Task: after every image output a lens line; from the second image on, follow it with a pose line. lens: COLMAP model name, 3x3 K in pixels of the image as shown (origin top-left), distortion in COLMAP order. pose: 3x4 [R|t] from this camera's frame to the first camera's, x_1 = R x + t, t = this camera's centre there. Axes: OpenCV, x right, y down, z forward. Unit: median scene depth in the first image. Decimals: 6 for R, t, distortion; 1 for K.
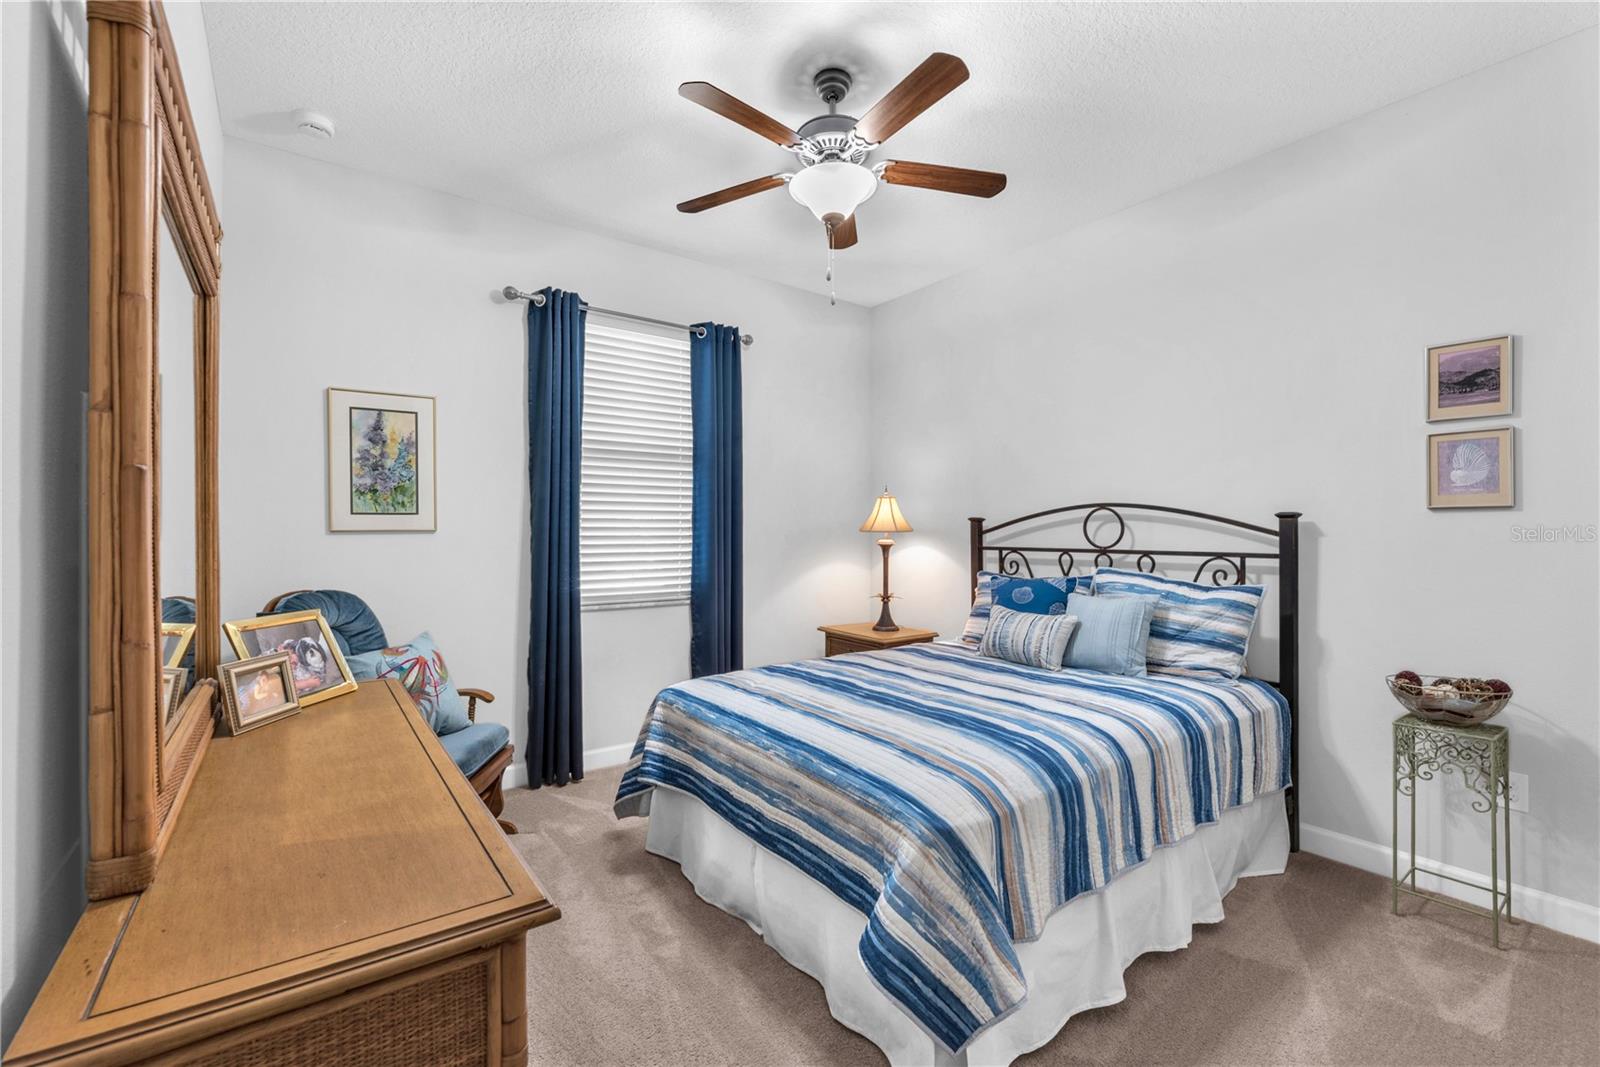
lens RADIAL K [[671.9, 0, 798.0], [0, 671.9, 530.9], [0, 0, 1]] dist [-0.001928, 0.001343]
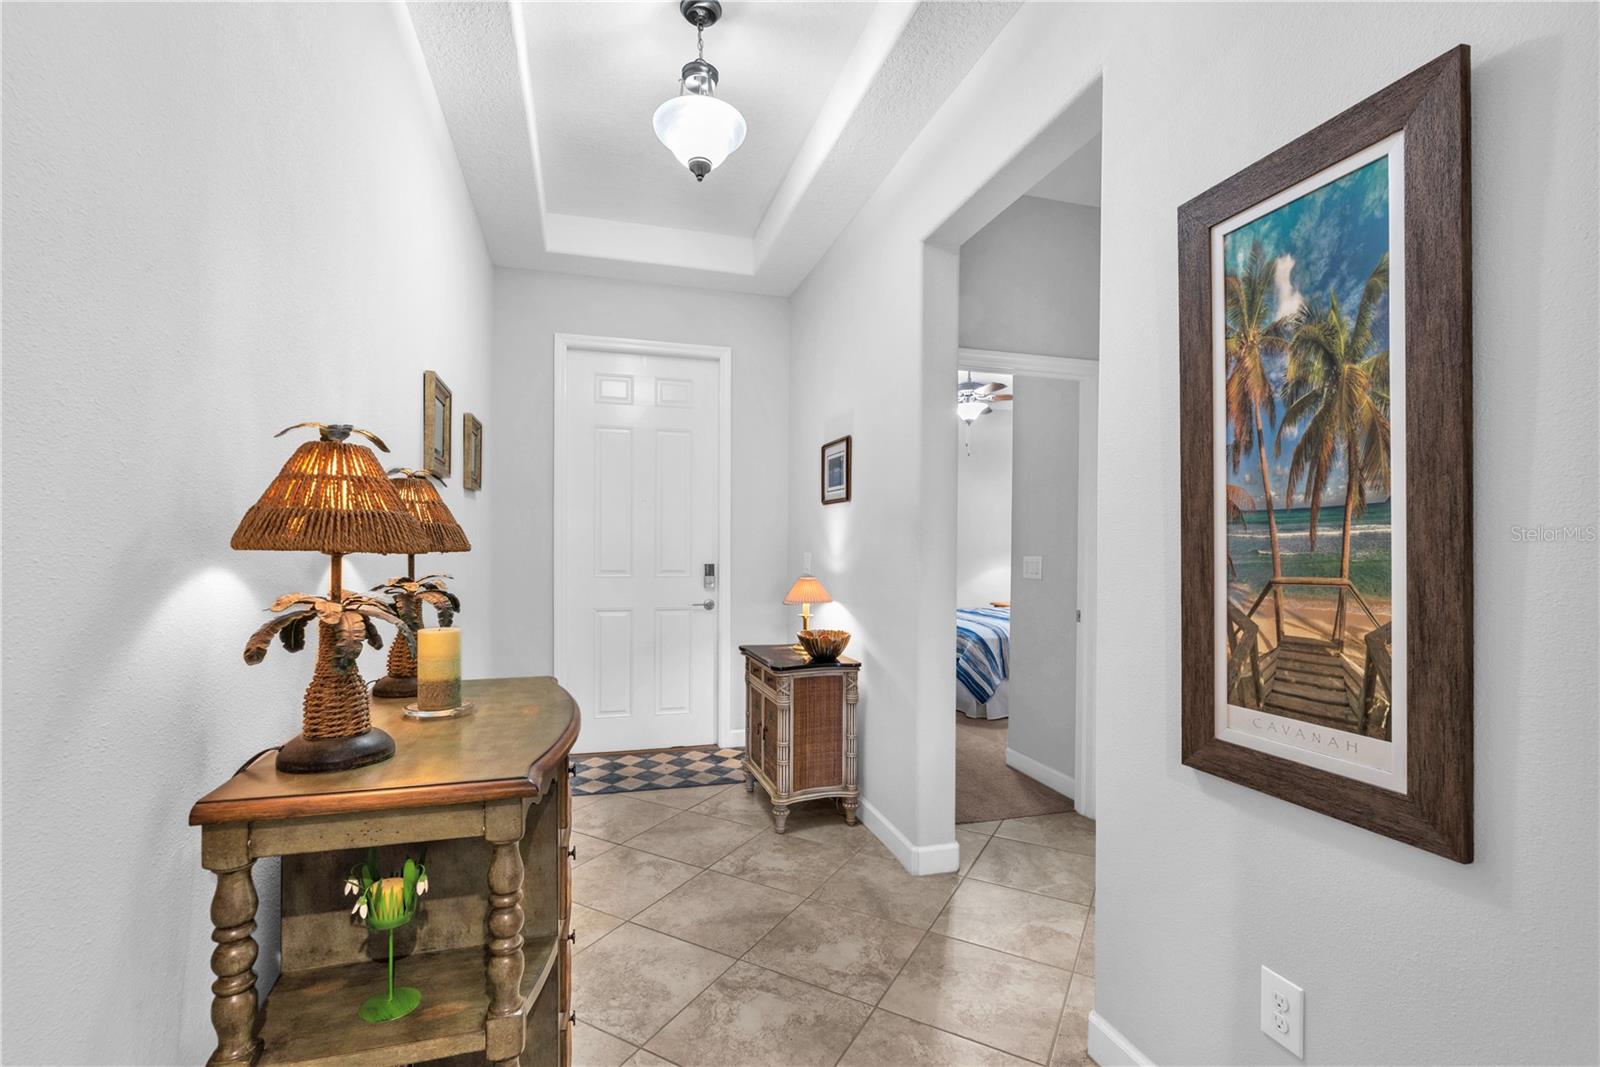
lens RADIAL K [[671.9, 0, 790.3], [0, 671.9, 535.8], [0, 0, 1]] dist [-0.001928, 0.001343]
pose [[0.939516, 0.001129, -0.342504, 0.476966], [-0.007204, 0.999838, -0.016465, -0.000615], [0.342430, 0.017937, 0.939372, -2.468840]]
